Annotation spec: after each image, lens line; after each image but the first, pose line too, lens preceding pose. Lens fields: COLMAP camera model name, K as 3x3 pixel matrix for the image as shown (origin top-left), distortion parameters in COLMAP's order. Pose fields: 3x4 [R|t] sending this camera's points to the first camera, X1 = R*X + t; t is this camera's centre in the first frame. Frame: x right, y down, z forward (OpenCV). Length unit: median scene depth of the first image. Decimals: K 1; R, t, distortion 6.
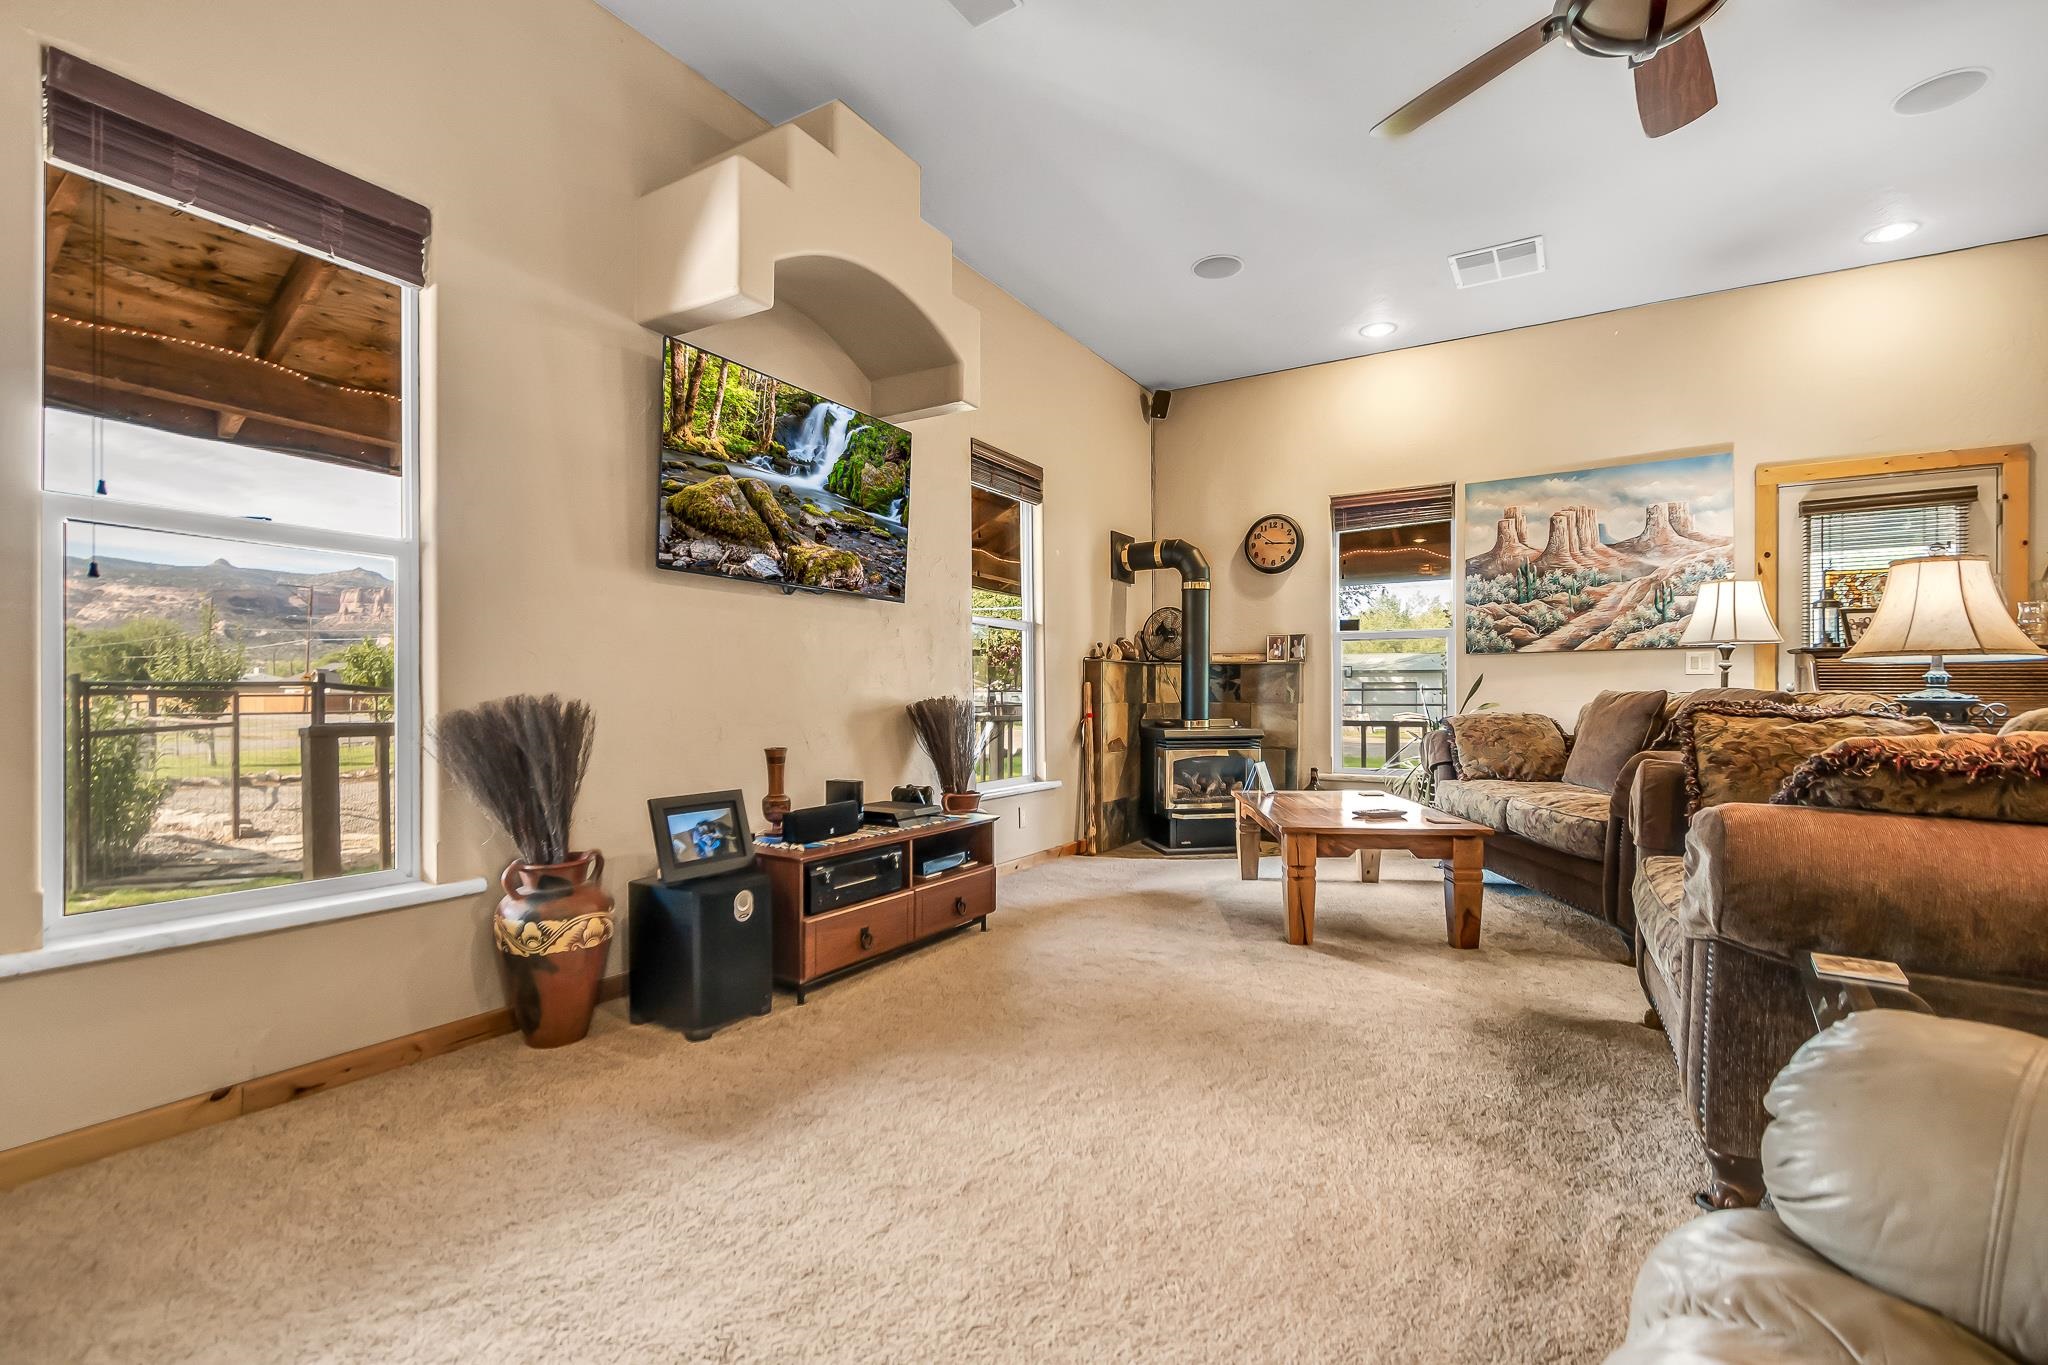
lens RADIAL K [[911.6, 0, 1026.1], [0, 911.6, 697.4], [0, 0, 1]] dist [0.004438, -0.001661]
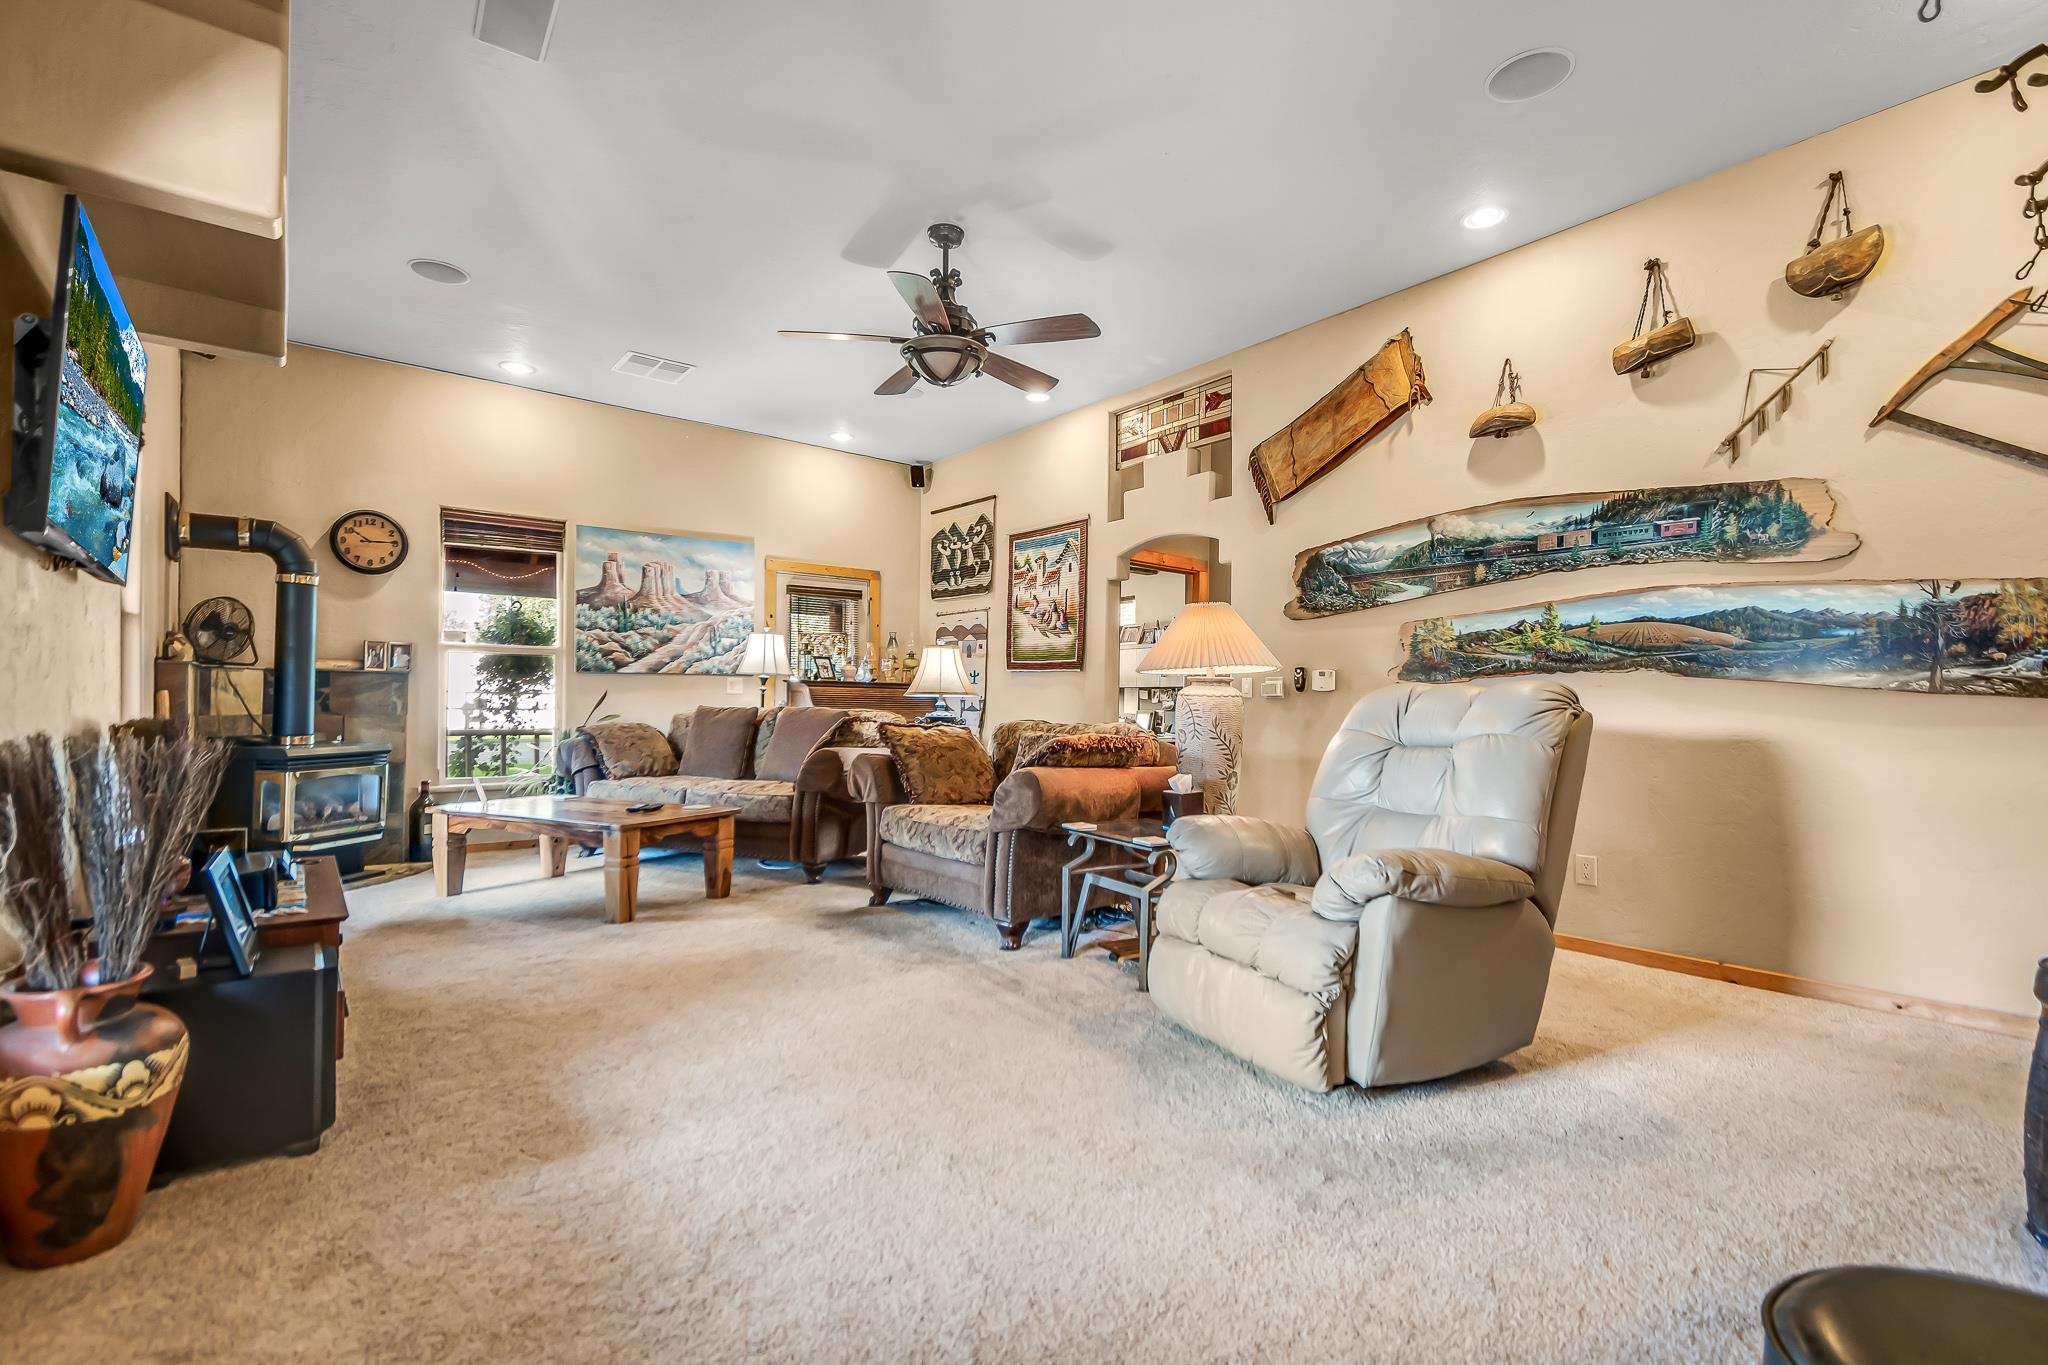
lens RADIAL K [[911.6, 0, 1032.7], [0, 911.6, 691.4], [0, 0, 1]] dist [0.004438, -0.001661]
pose [[0.354461, 0.015771, 0.934938, -0.426122], [-0.010087, 0.999864, -0.013042, -0.014483], [-0.935017, -0.004808, 0.354571, 0.052283]]
